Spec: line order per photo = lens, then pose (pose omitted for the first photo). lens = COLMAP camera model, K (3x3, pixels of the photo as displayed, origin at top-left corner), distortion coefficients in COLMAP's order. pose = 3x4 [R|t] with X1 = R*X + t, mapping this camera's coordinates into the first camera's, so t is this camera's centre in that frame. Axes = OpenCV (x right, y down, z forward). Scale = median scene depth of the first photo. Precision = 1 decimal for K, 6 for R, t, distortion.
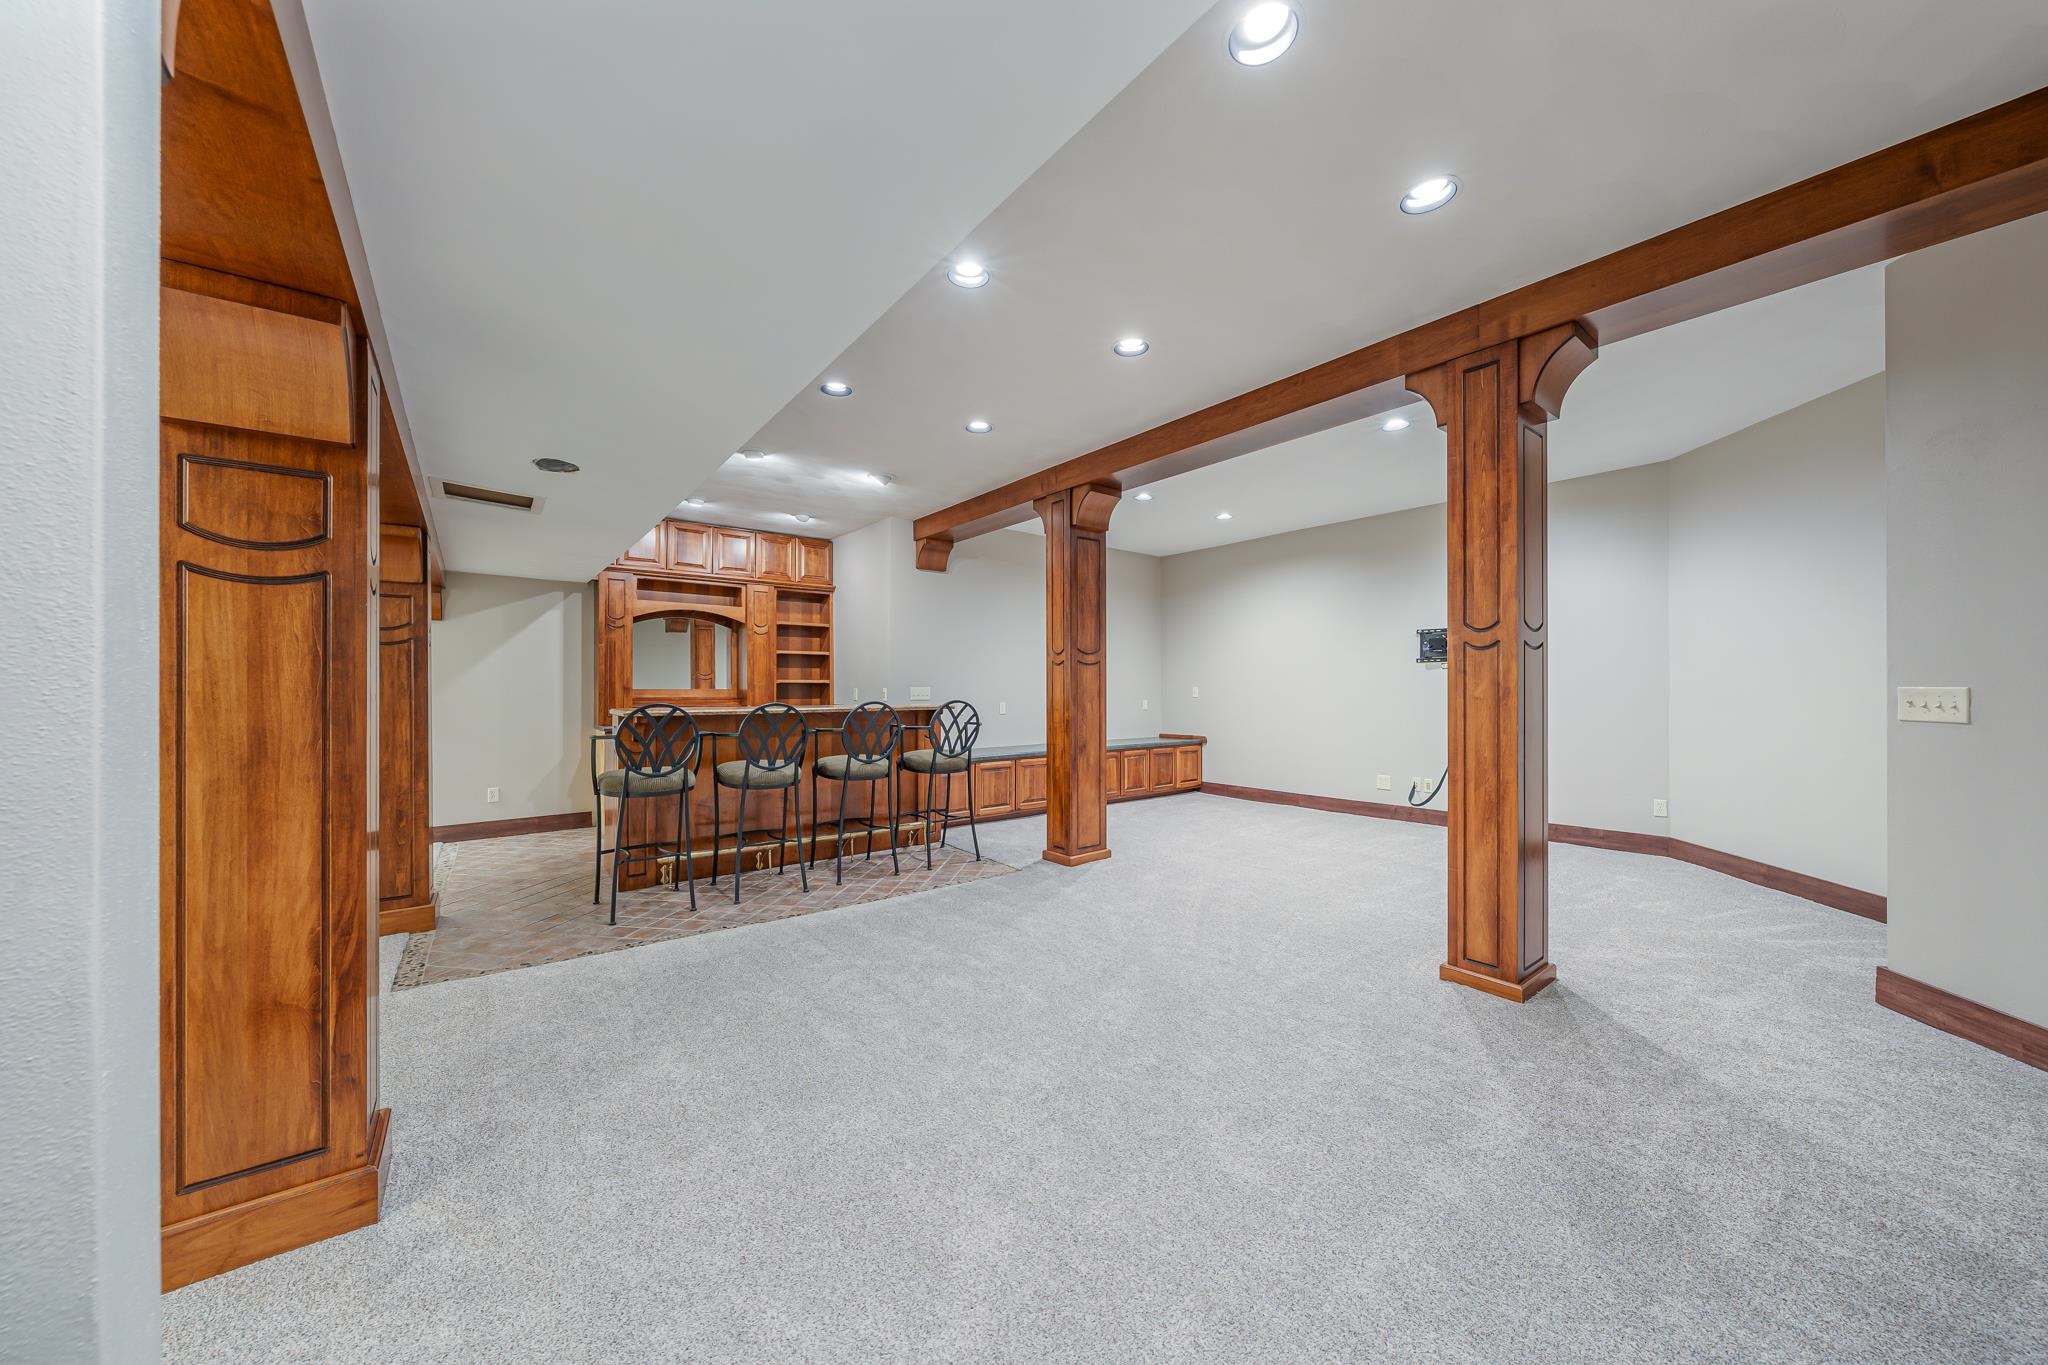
lens RADIAL K [[710.3, 0, 1019.9], [0, 710.3, 682.6], [0, 0, 1]] dist [-0.002594, -0.000094]
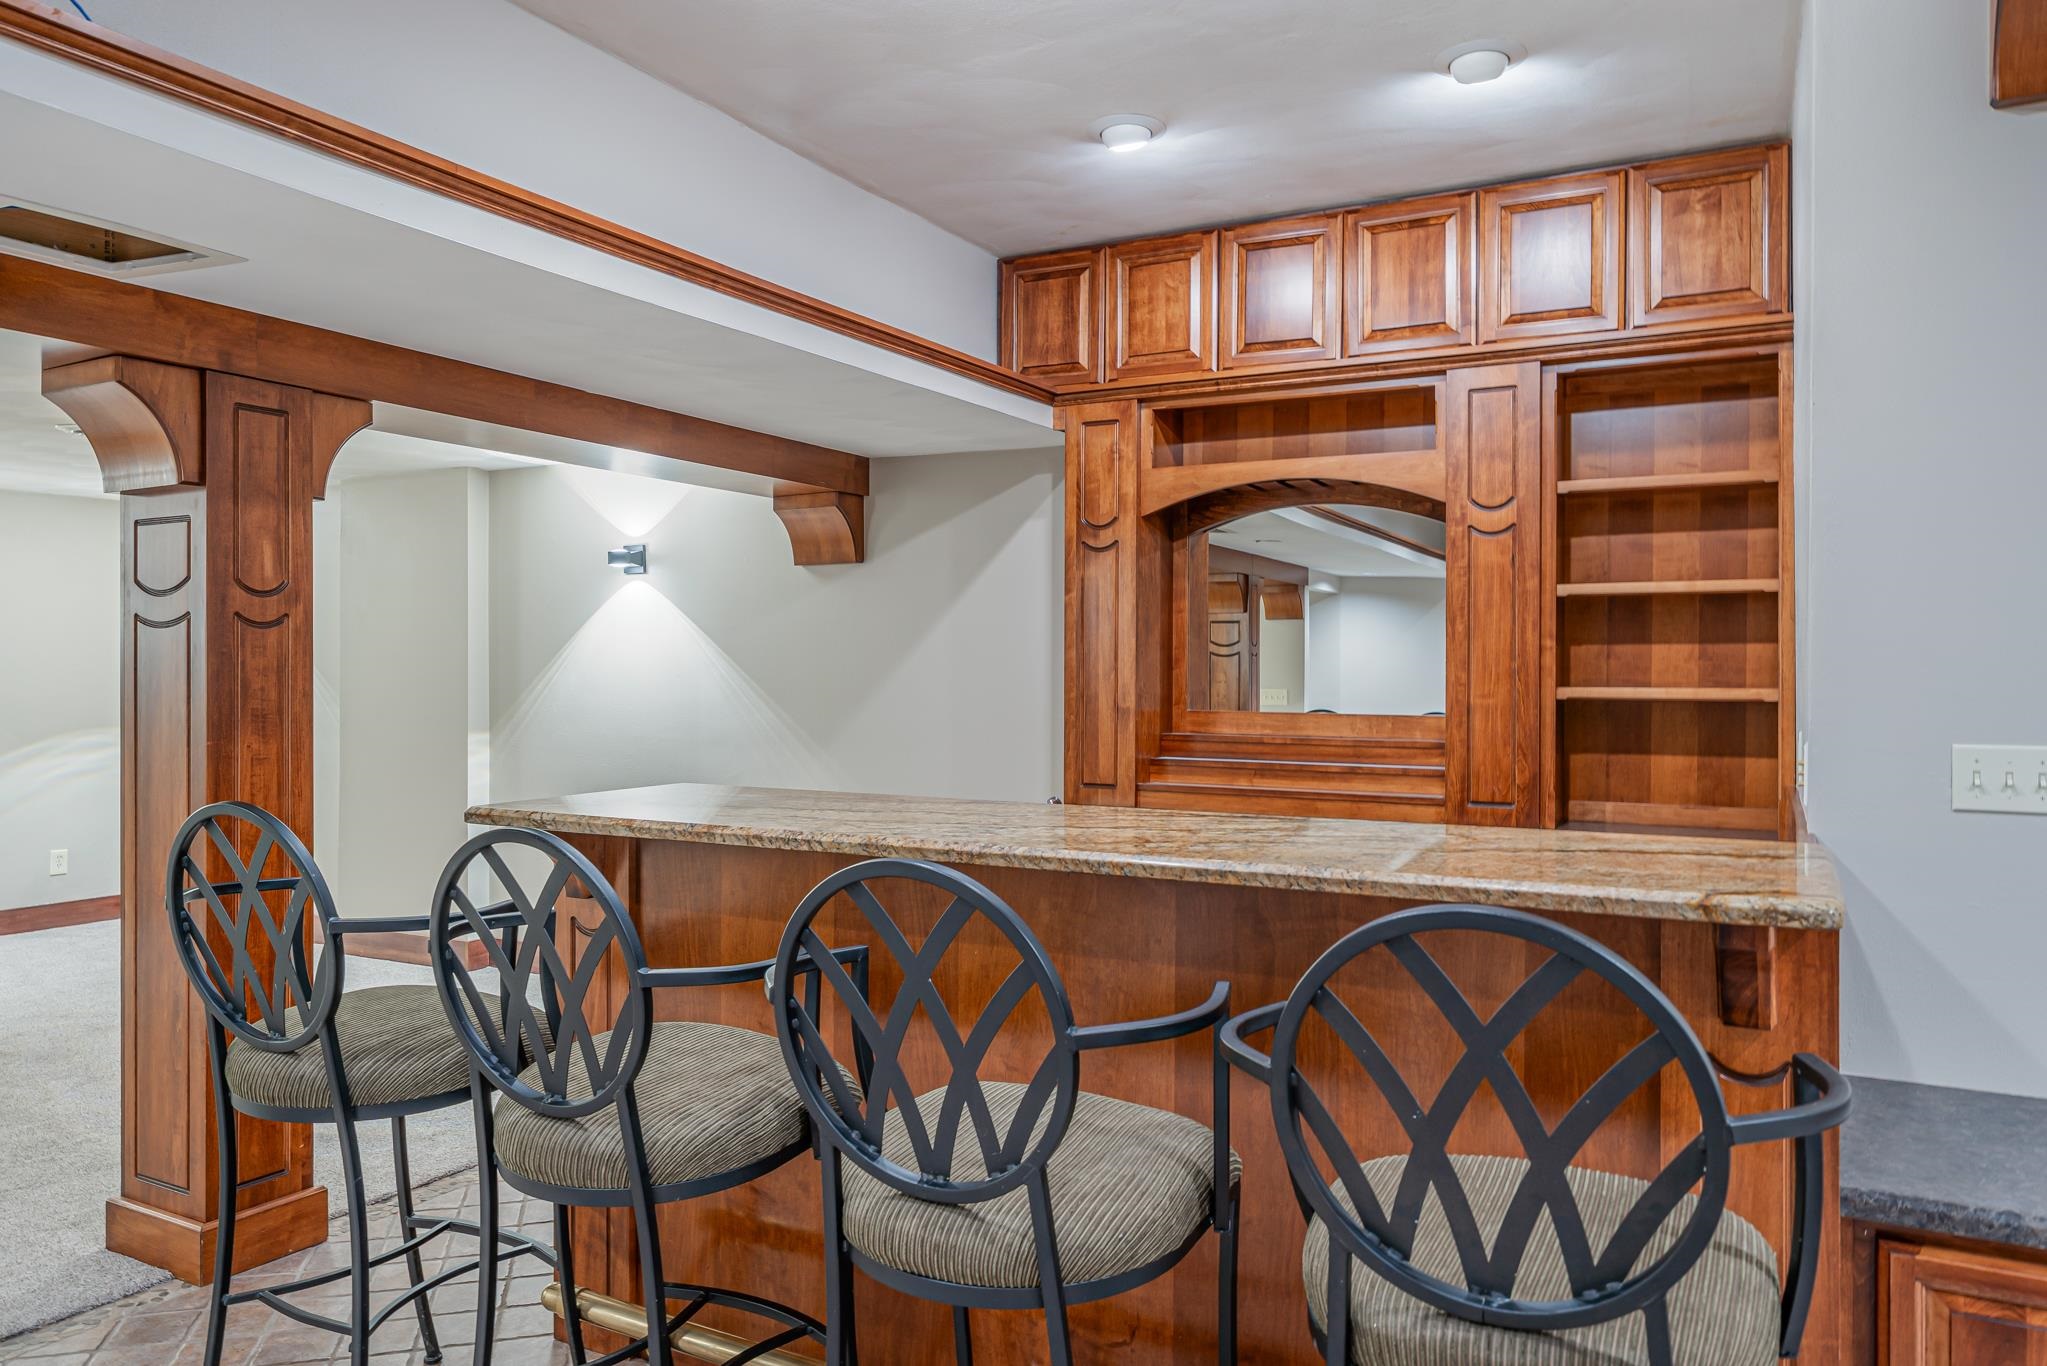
lens RADIAL K [[1378.0, 0, 1026.1], [0, 1378.0, 669.0], [0, 0, 1]] dist [0.005653, 0.002575]
pose [[0.416828, 0.002381, -0.908982, 0.123608], [0.003978, 0.999982, 0.004444, -0.024339], [0.908977, -0.005468, 0.416811, 0.945446]]
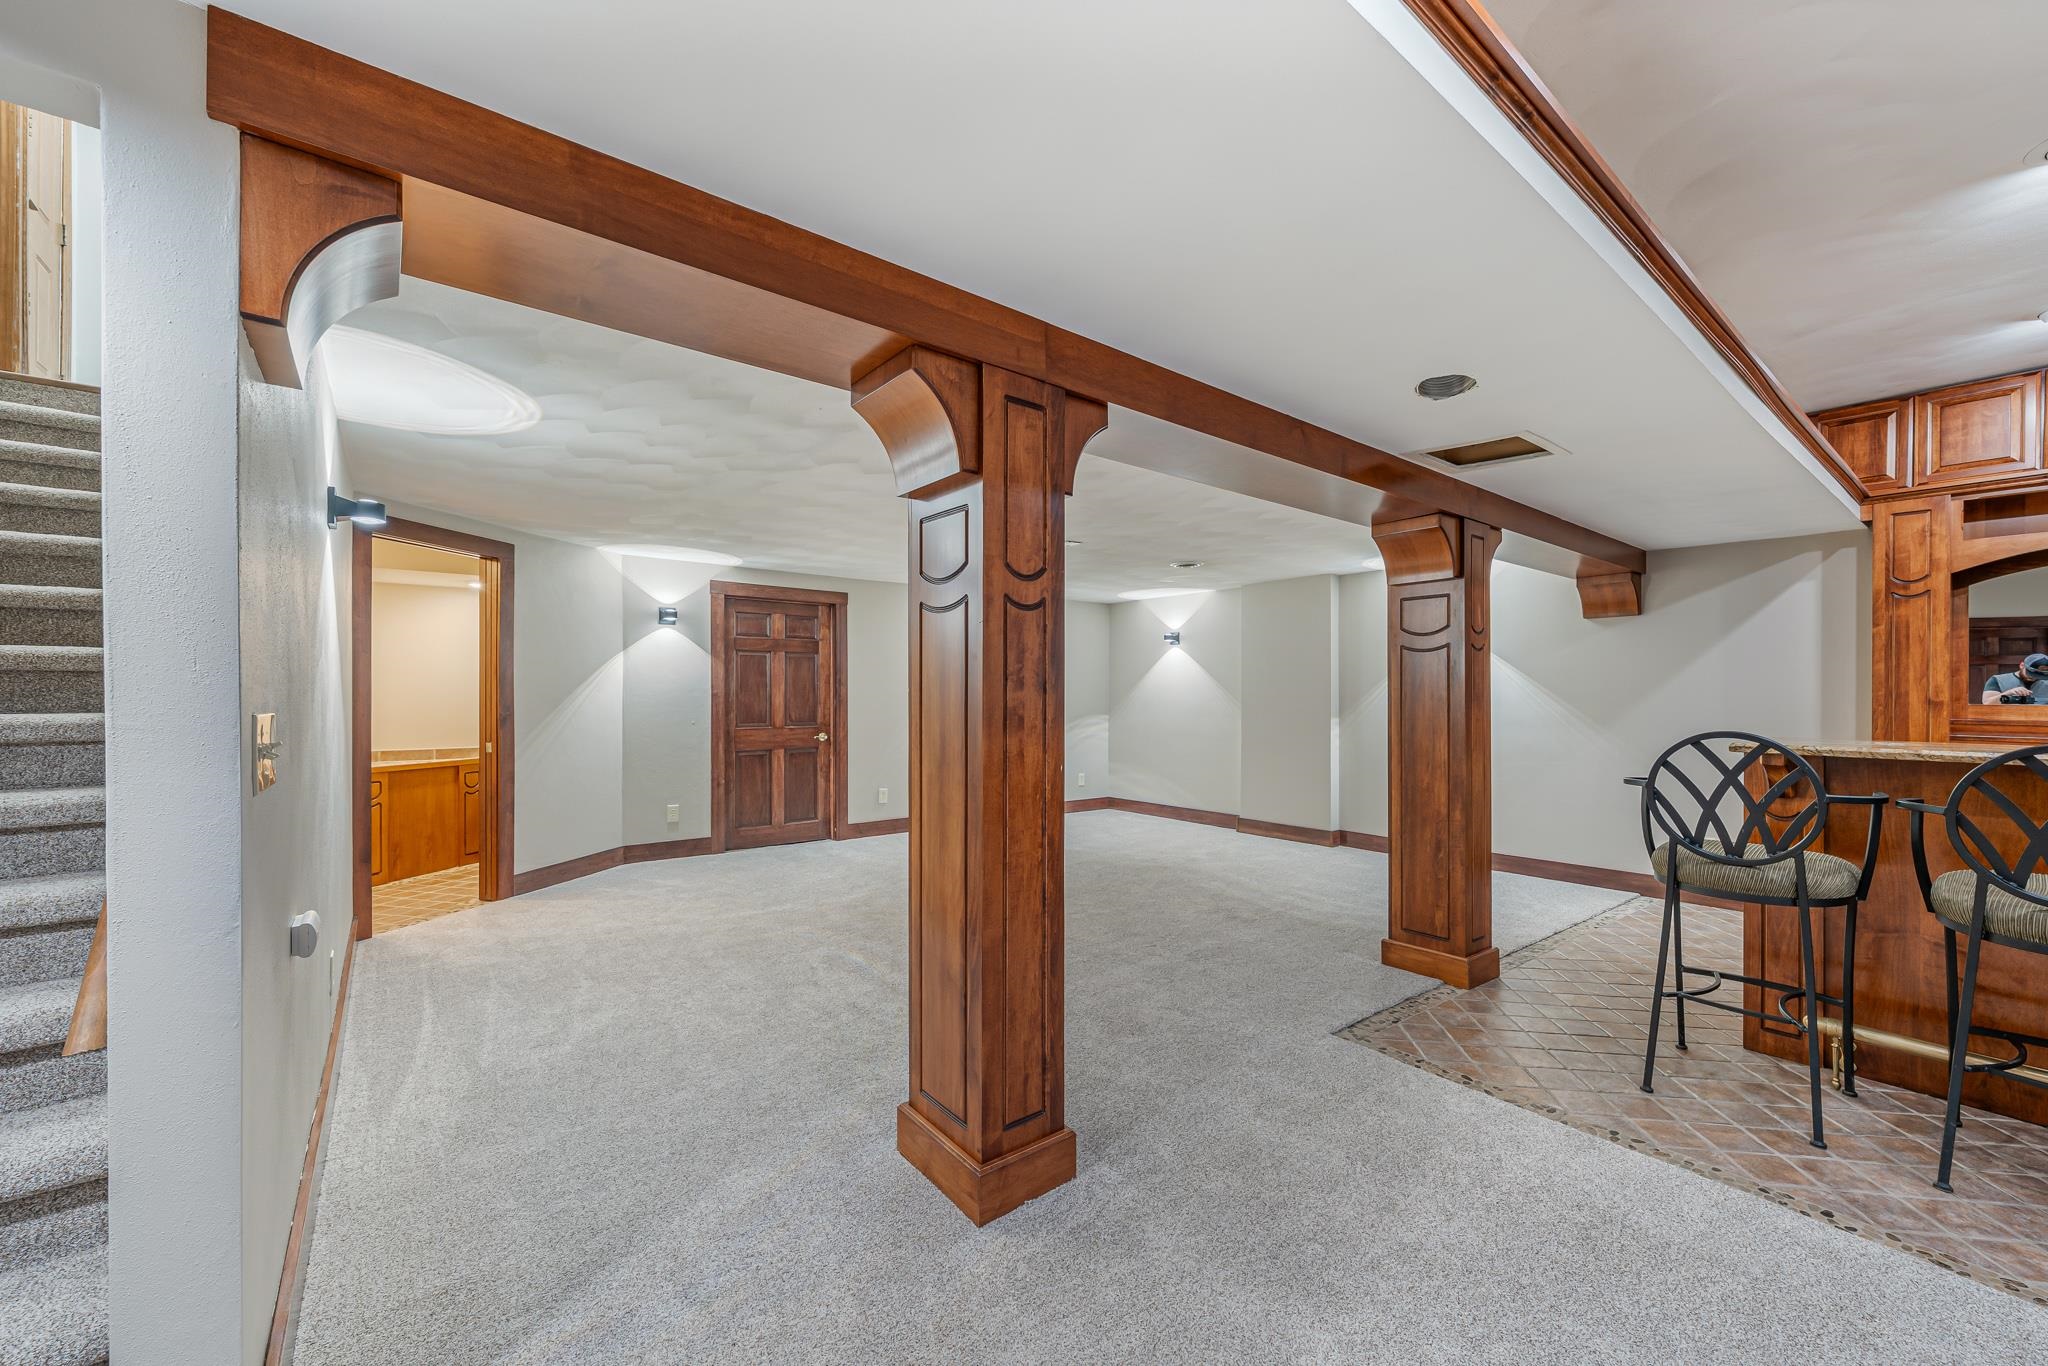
lens RADIAL K [[785.5, 0, 1014.3], [0, 785.5, 693.4], [0, 0, 1]] dist [-0.007507, 0.000051]
pose [[0.002311, -0.001973, -0.999995, 0.083021], [0.003596, 0.999992, -0.001964, -0.000877], [0.999991, -0.003592, 0.002318, 0.394410]]
